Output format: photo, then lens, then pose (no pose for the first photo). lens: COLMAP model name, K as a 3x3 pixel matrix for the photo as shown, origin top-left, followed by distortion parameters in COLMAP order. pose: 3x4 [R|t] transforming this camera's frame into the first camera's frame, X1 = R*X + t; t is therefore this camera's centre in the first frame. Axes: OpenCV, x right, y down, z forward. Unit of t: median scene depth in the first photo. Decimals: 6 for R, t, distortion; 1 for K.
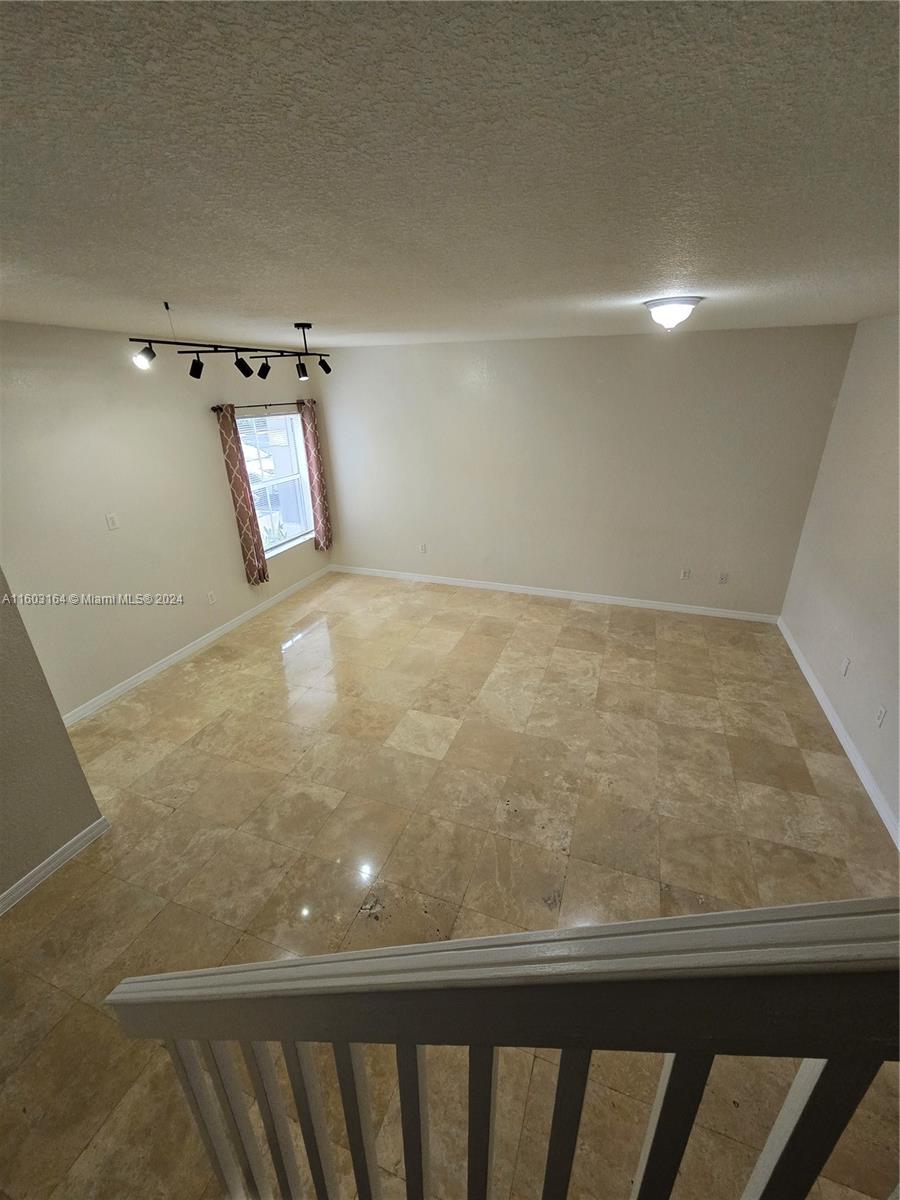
lens RADIAL K [[490.1, 0, 451.4], [0, 490.1, 593.0], [0, 0, 1]] dist [-0.003438, -0.000112]
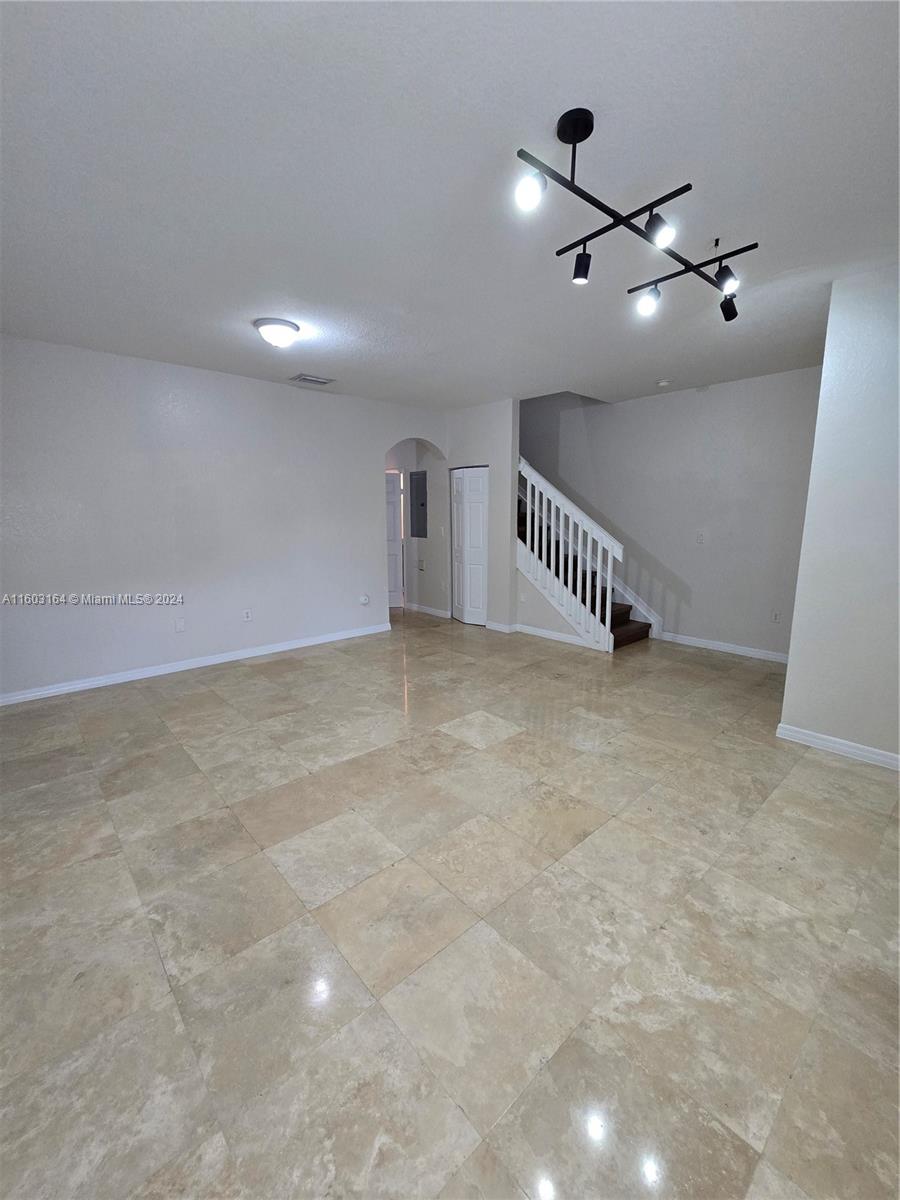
lens RADIAL K [[490.1, 0, 448.8], [0, 490.1, 598.0], [0, 0, 1]] dist [-0.003438, -0.000112]
pose [[-0.881220, -0.064810, 0.468243, -0.397037], [0.198071, 0.848780, 0.490244, -0.375174], [-0.429208, 0.524759, -0.735125, 1.478230]]
